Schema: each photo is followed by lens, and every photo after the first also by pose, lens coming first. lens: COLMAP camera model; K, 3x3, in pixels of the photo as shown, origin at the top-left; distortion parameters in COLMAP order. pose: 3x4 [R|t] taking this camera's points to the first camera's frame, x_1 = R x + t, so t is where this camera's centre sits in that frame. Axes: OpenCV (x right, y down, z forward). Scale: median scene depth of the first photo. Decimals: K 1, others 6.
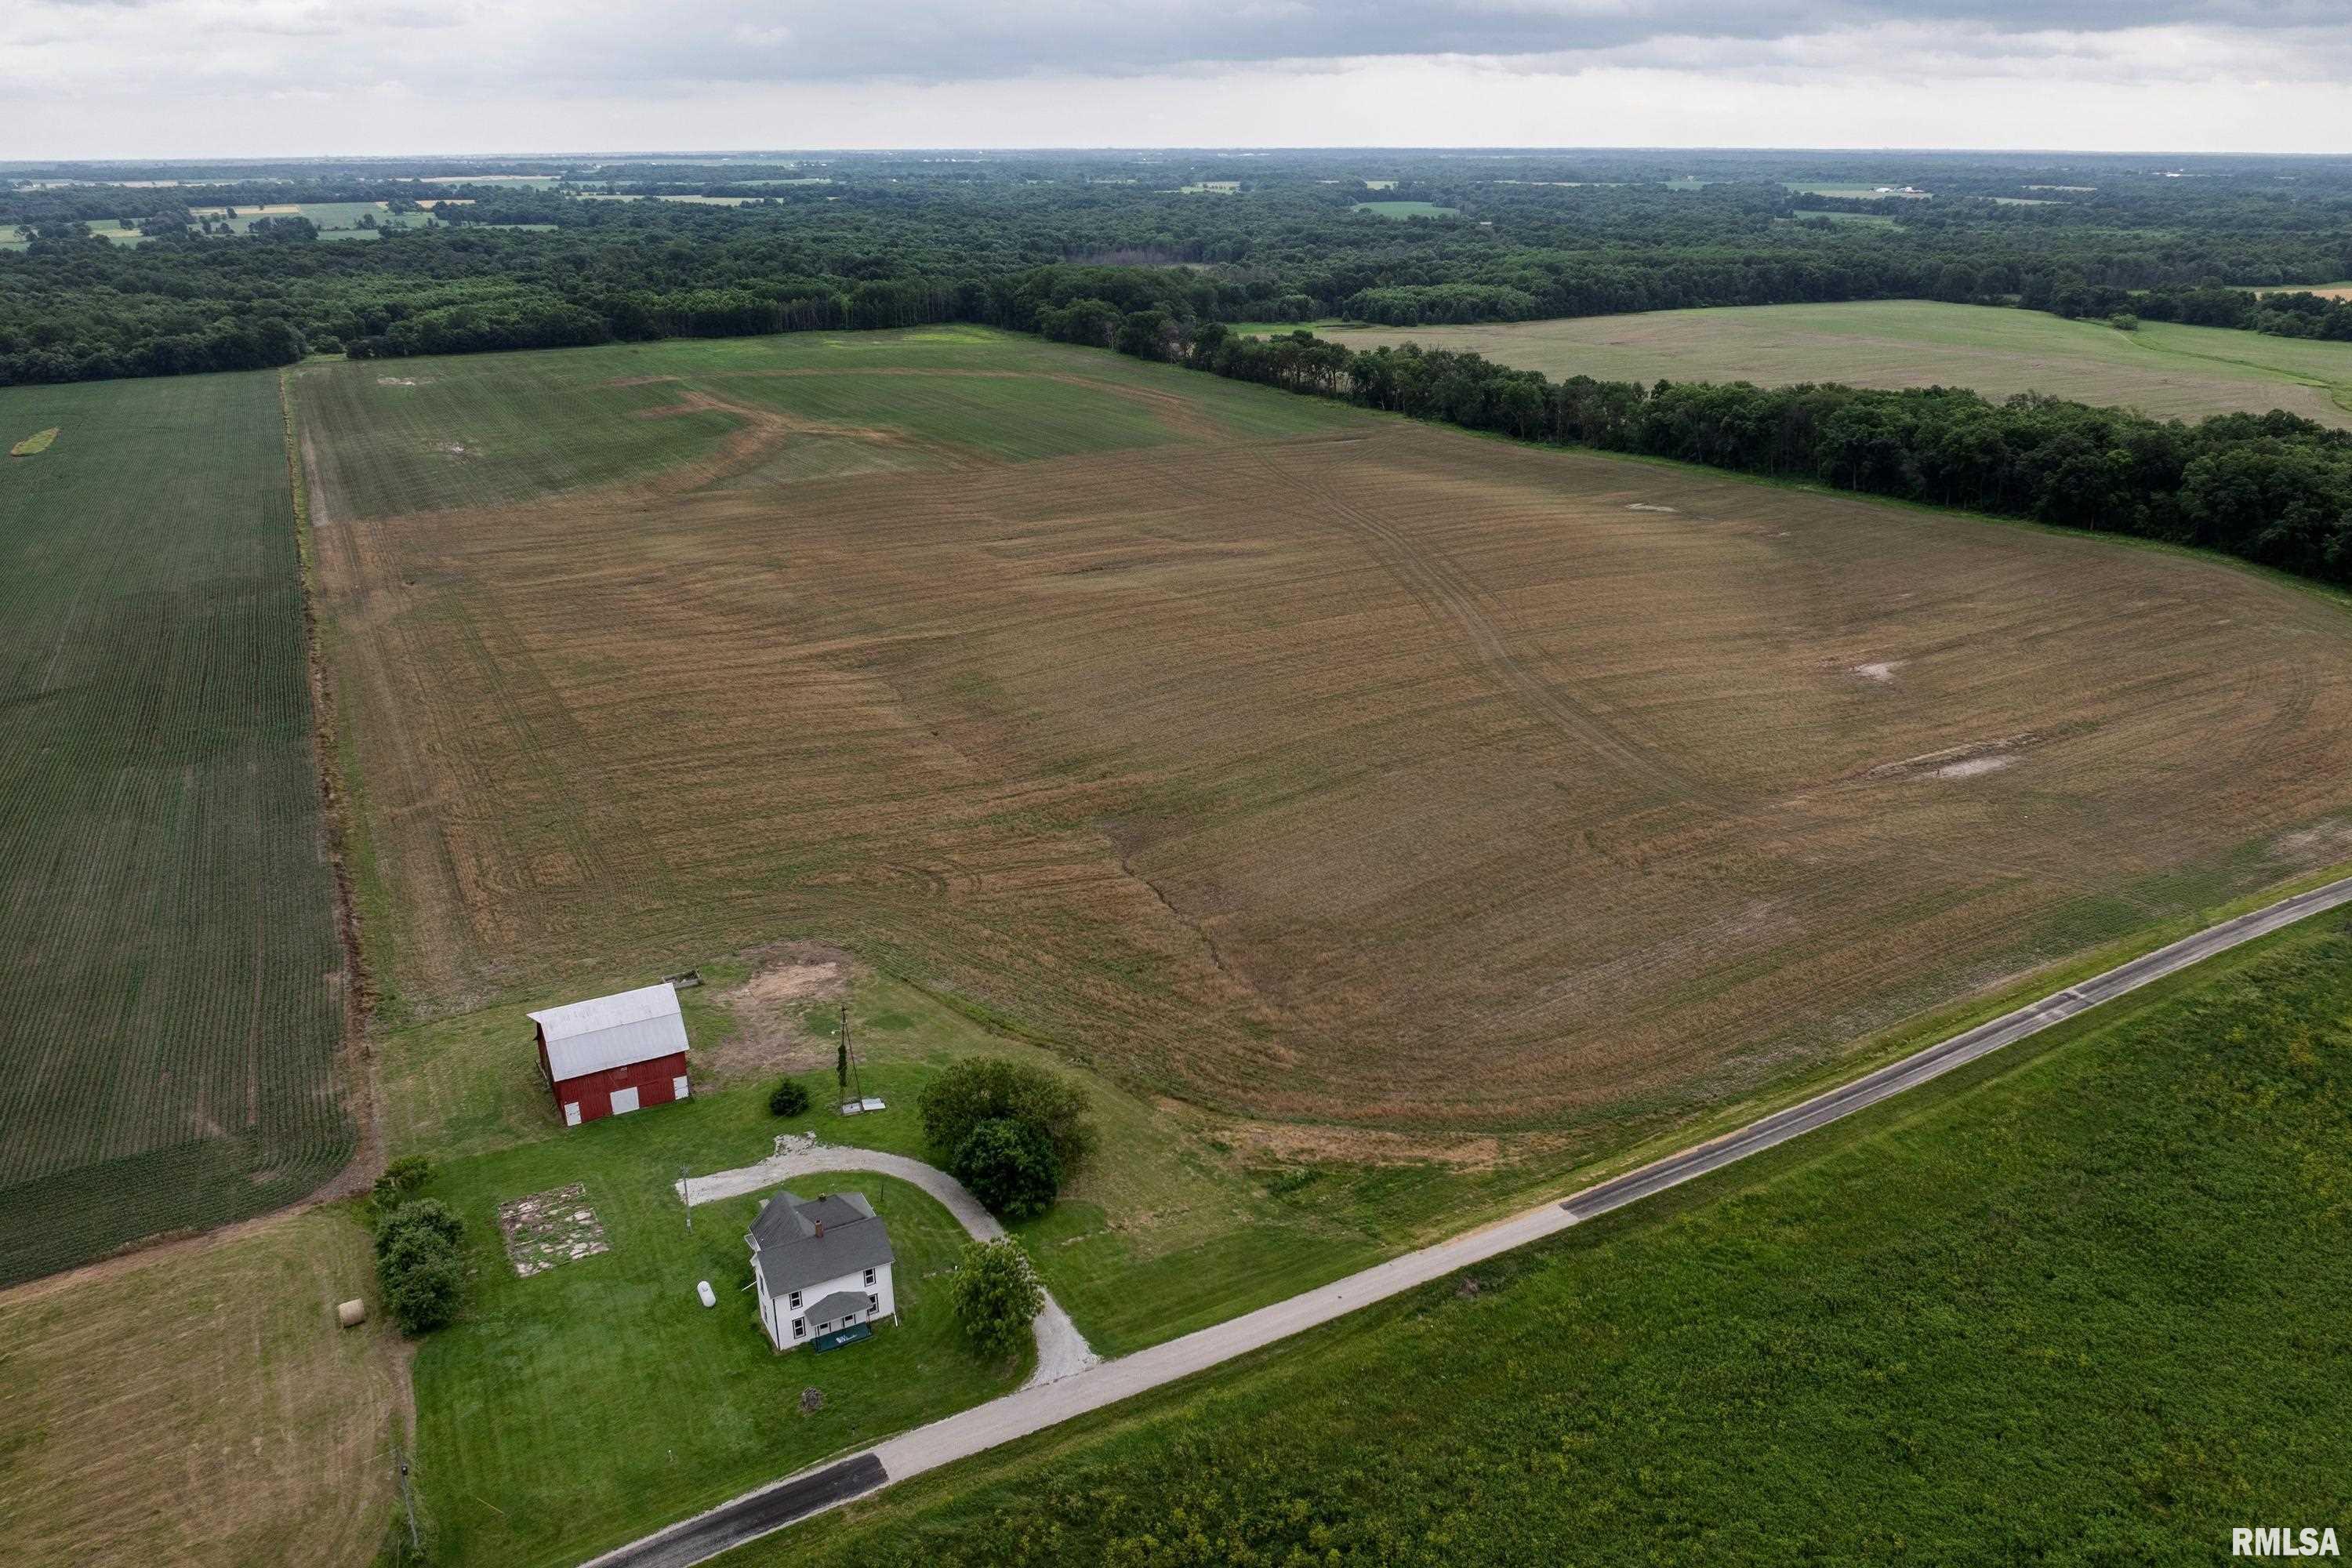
lens RADIAL K [[1770.6, 0, 1281.1], [0, 1770.6, 775.4], [0, 0, 1]] dist [-0.046065, 0.002069]
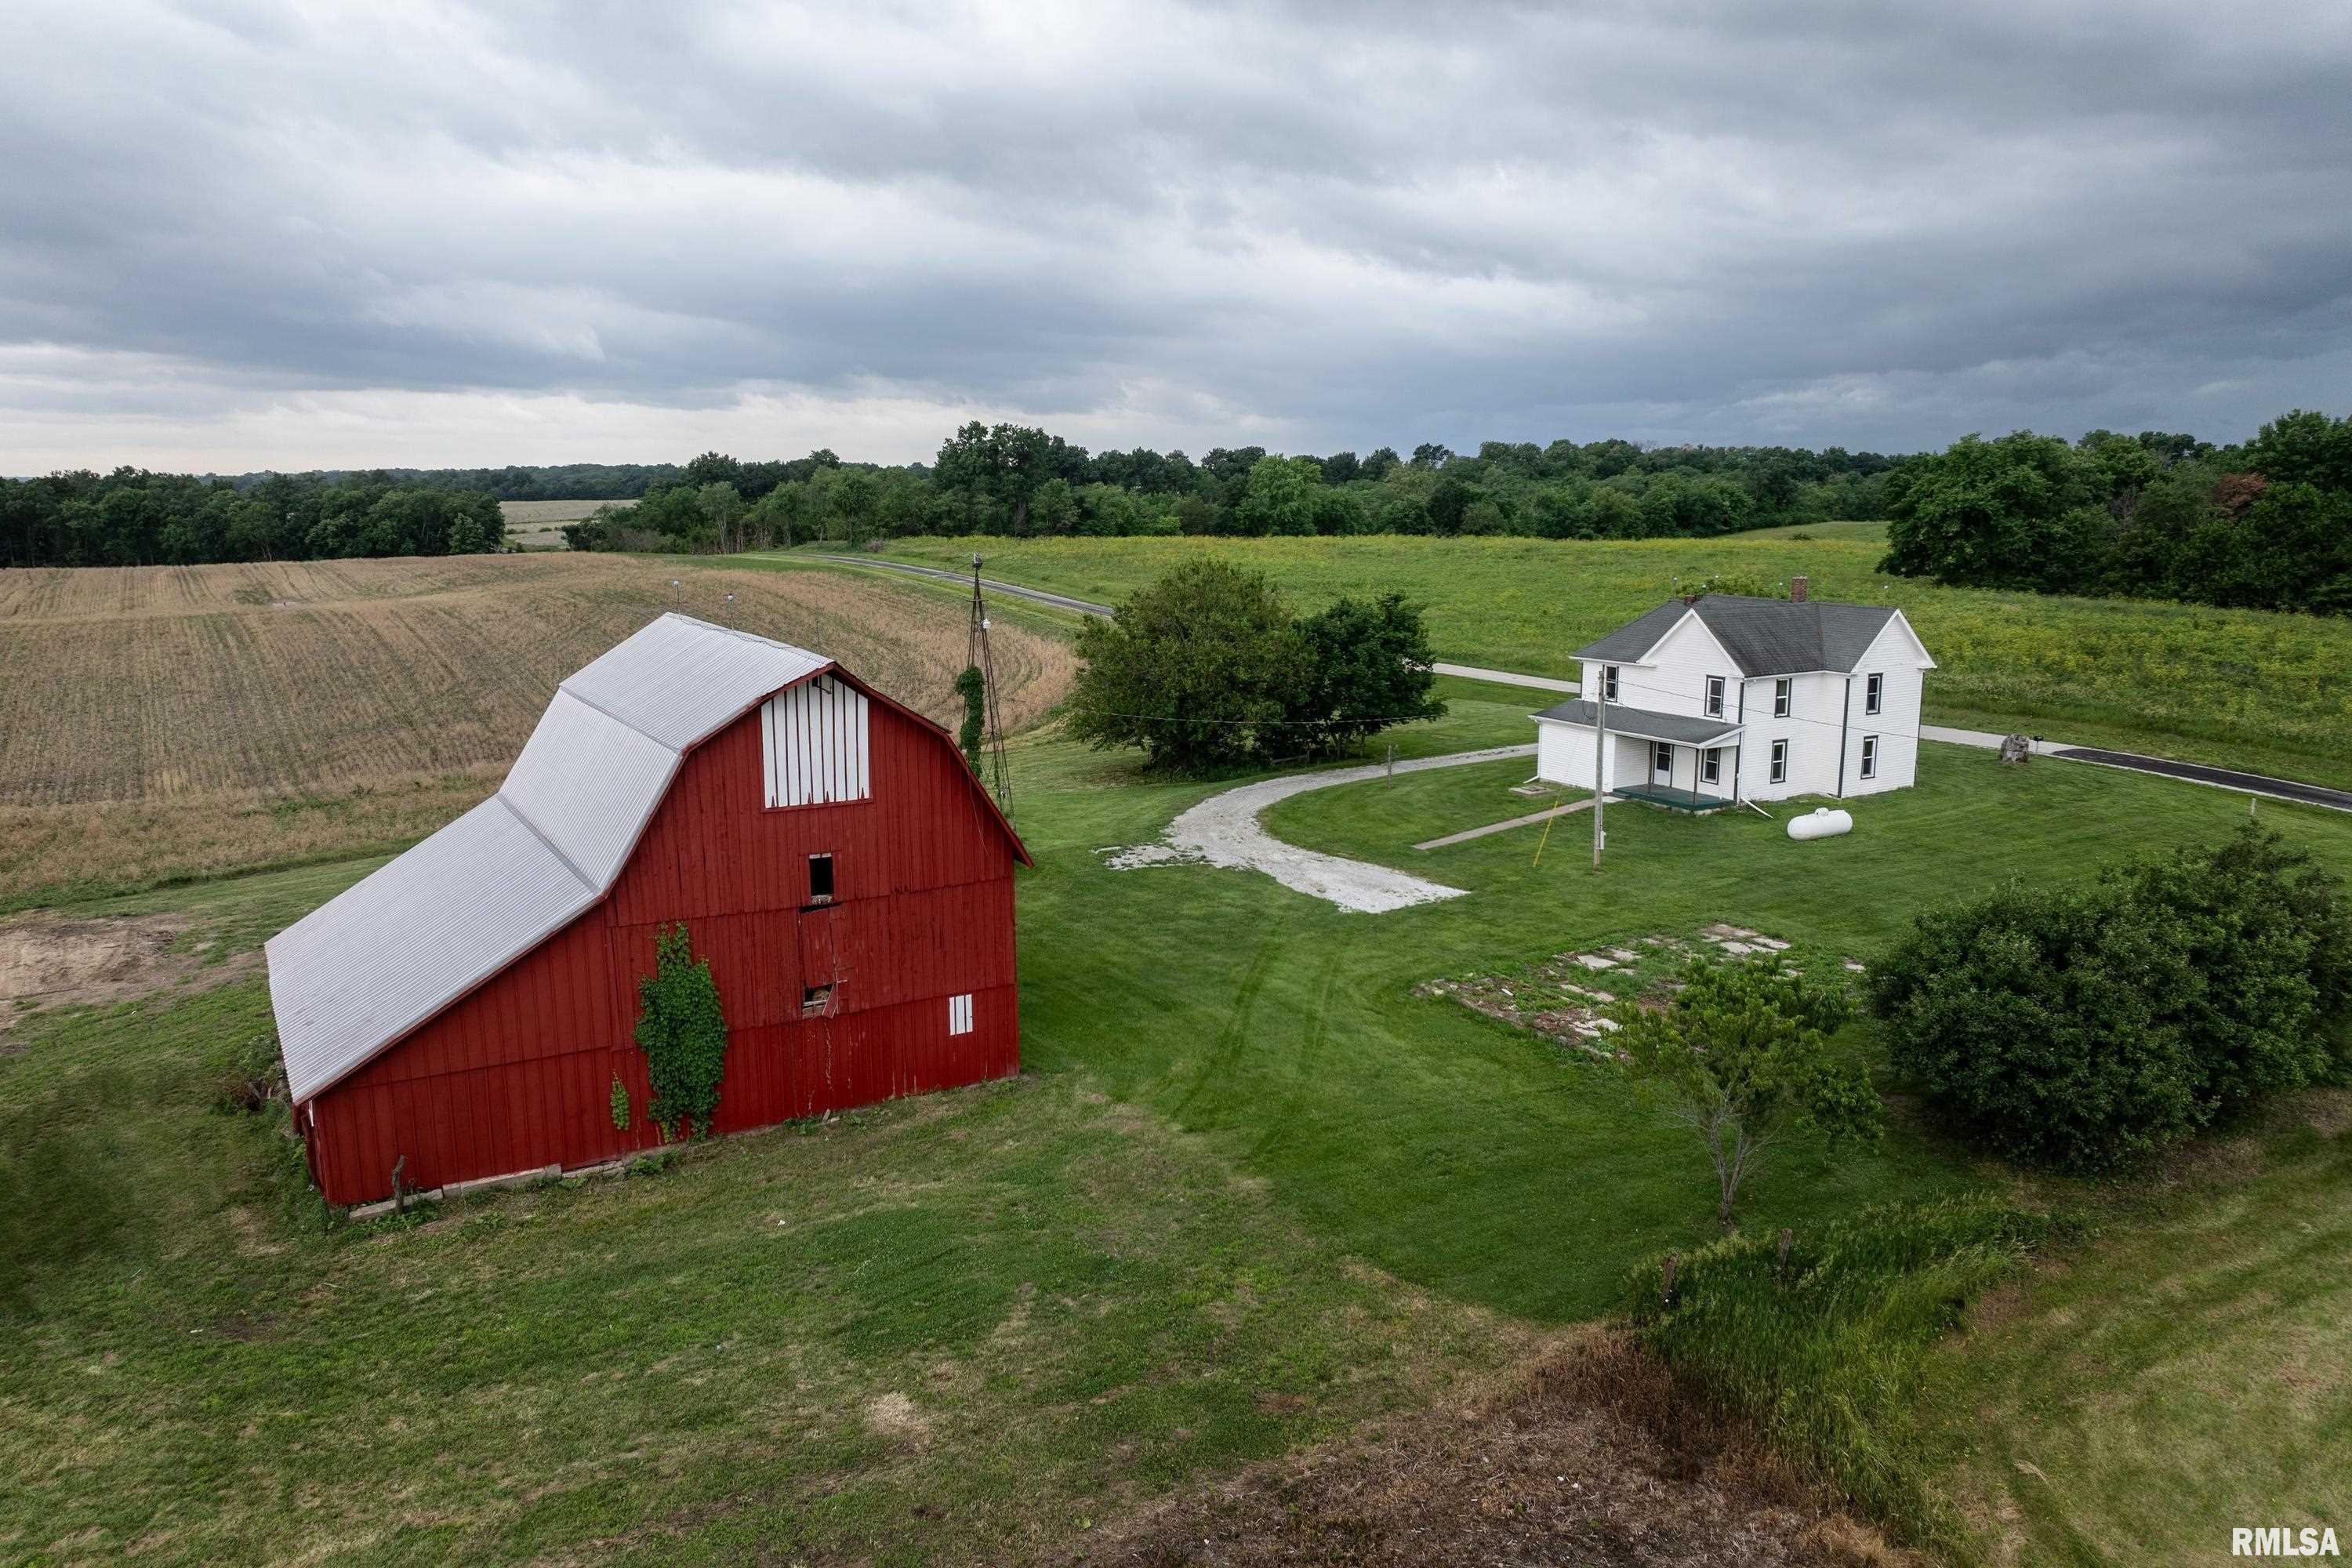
lens RADIAL K [[1658.4, 0, 1190.4], [0, 1658.4, 764.1], [0, 0, 1]] dist [-0.036136, -0.001022]
pose [[-0.016539, -0.168018, 0.985645, -0.747495], [0.331528, 0.929093, 0.163941, 0.152595], [-0.943301, 0.329480, 0.040337, 1.126546]]
